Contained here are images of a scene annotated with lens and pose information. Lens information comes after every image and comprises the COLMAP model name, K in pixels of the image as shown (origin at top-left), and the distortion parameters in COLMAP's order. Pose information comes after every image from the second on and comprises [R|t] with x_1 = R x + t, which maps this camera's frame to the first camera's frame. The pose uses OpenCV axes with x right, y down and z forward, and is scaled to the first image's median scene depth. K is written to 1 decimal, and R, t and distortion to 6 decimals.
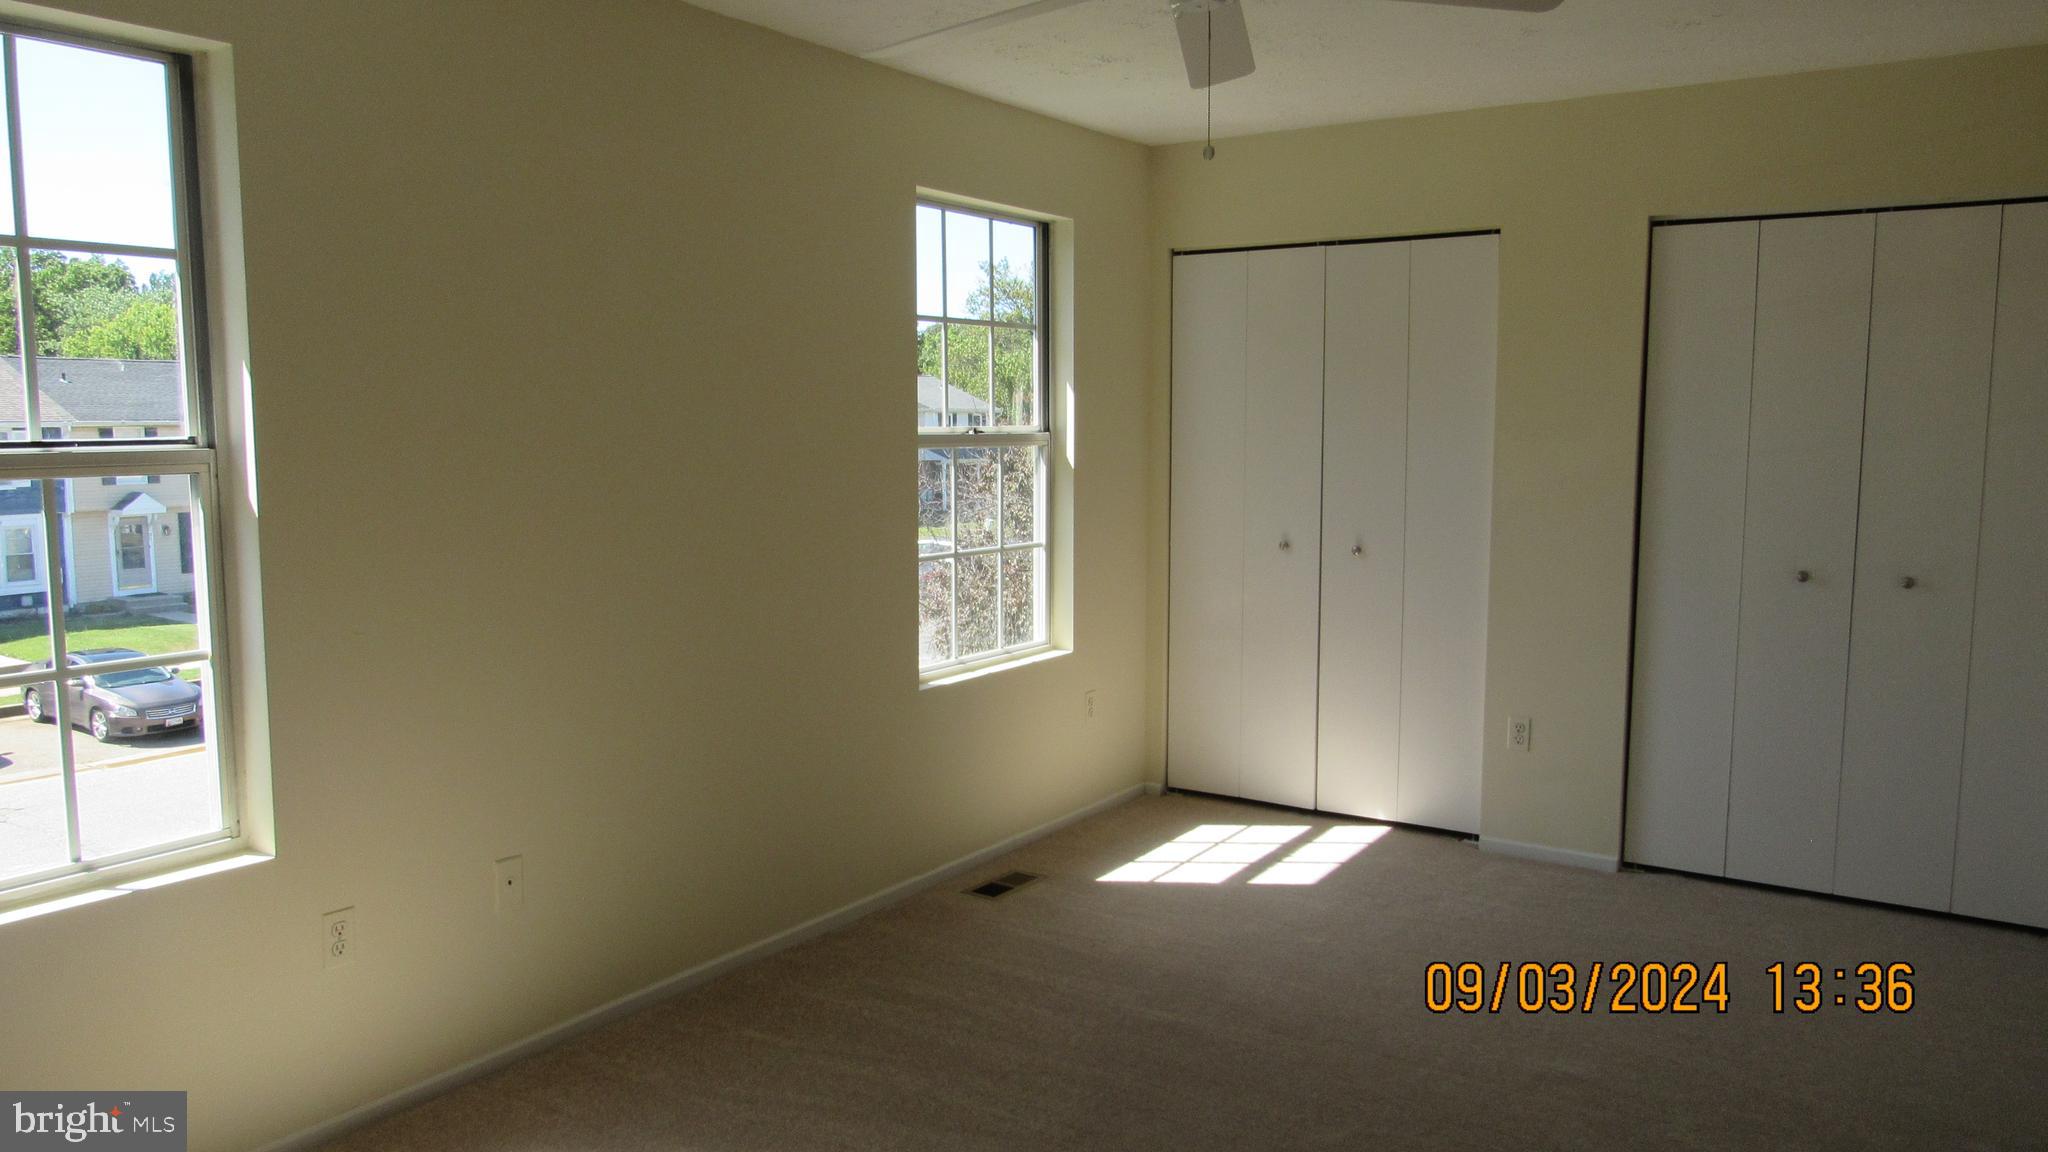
lens RADIAL K [[1452.9, 0, 1022.6], [0, 1452.9, 565.7], [0, 0, 1]] dist [-0.006844, 0.000175]
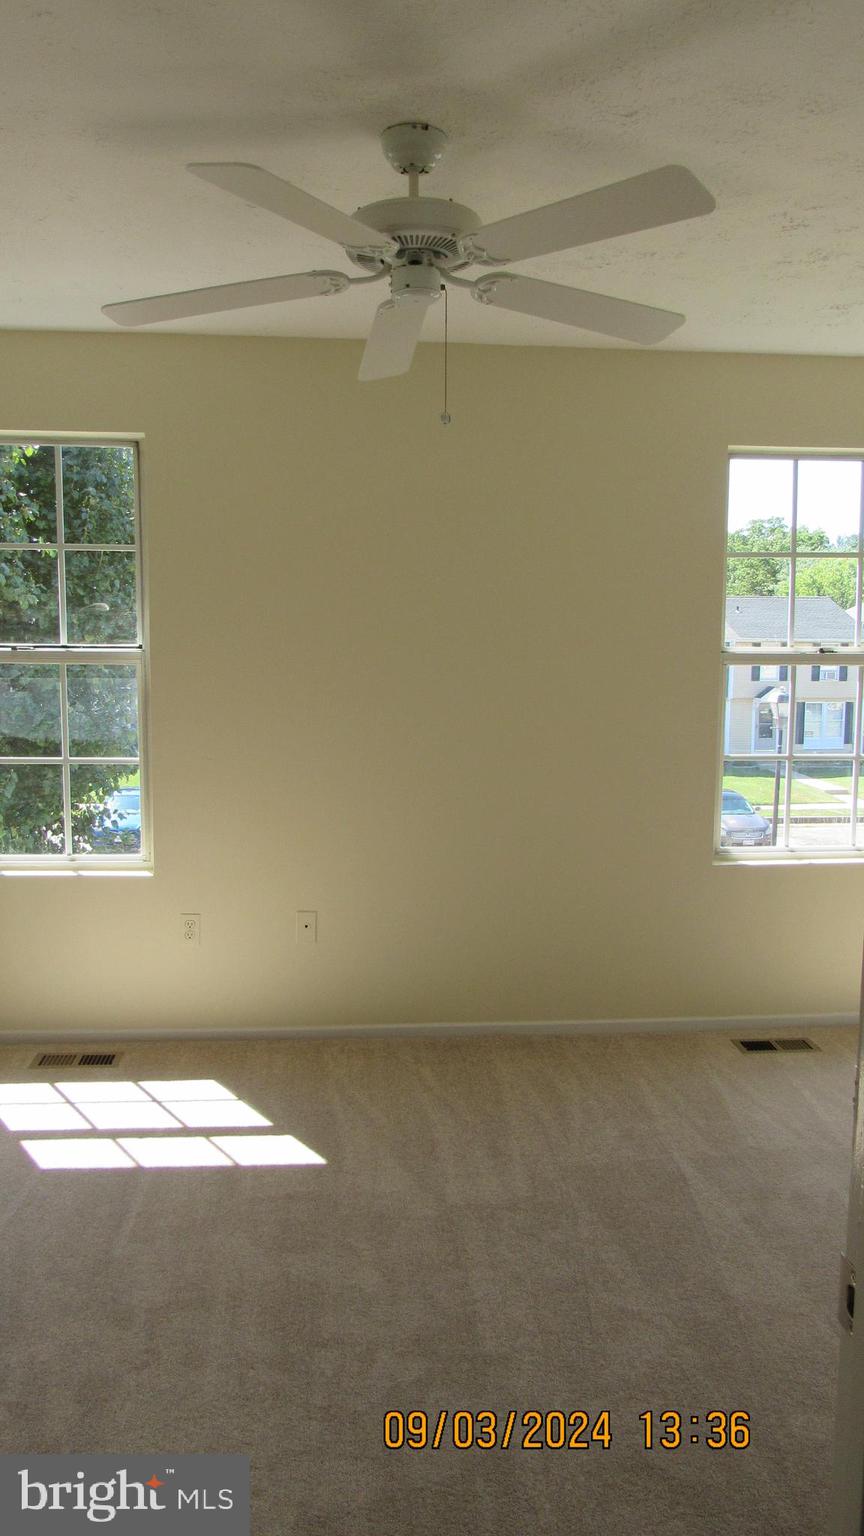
lens RADIAL K [[1115.7, 0, 436.5], [0, 1115.7, 742.8], [0, 0, 1]] dist [-0.022010, 0.001915]
pose [[0.636784, 0.079076, -0.766977, 0.424894], [-0.084092, 0.995916, 0.032862, -0.022472], [0.766443, 0.043571, 0.640833, 0.200774]]
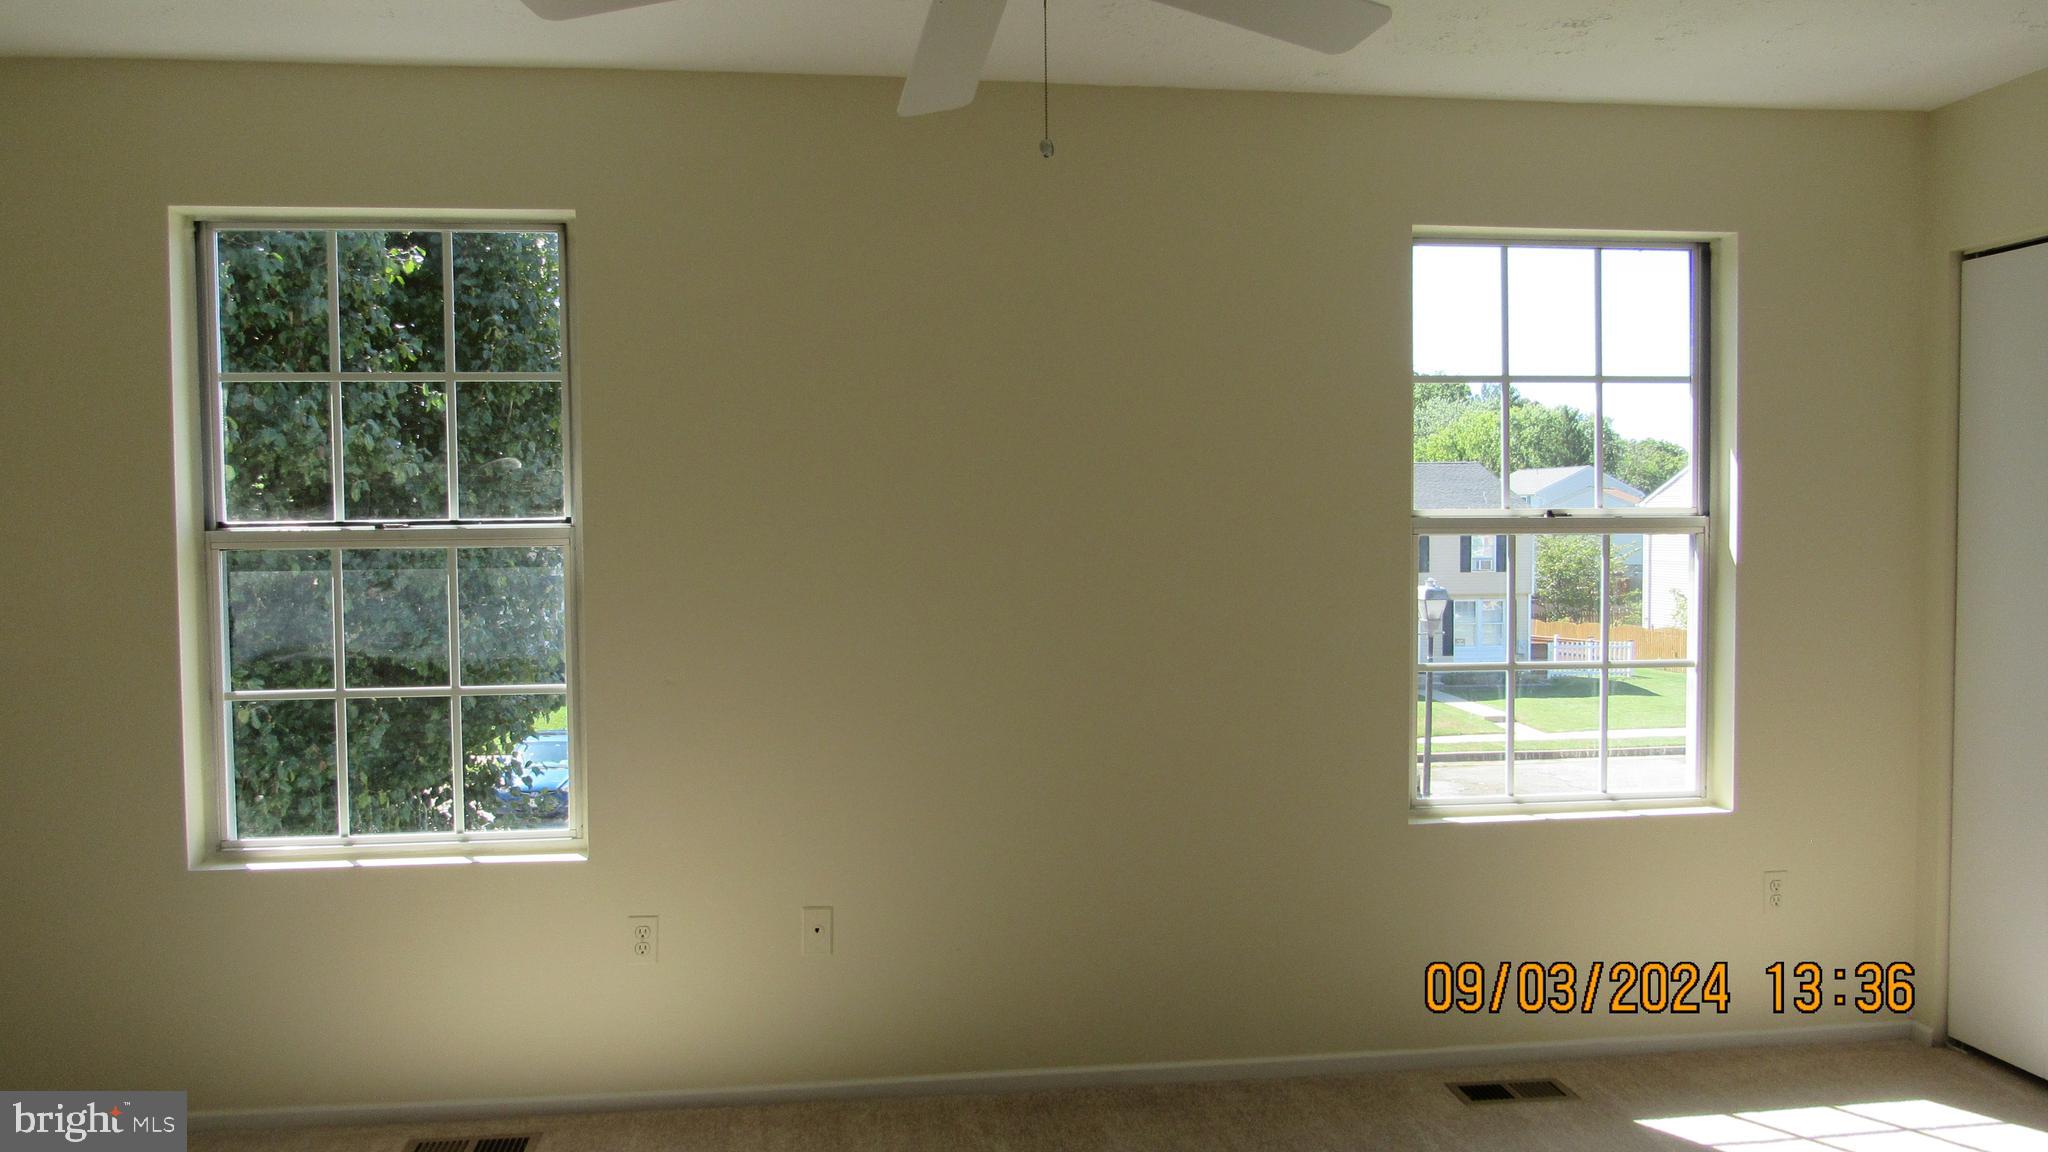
lens RADIAL K [[1484.3, 0, 1029.4], [0, 1484.3, 567.0], [0, 0, 1]] dist [-0.010854, 0.012300]
pose [[0.671579, 0.019707, -0.740671, 0.359199], [-0.067809, 0.997086, -0.034955, -0.014549], [0.737824, 0.073699, 0.670958, 0.228964]]
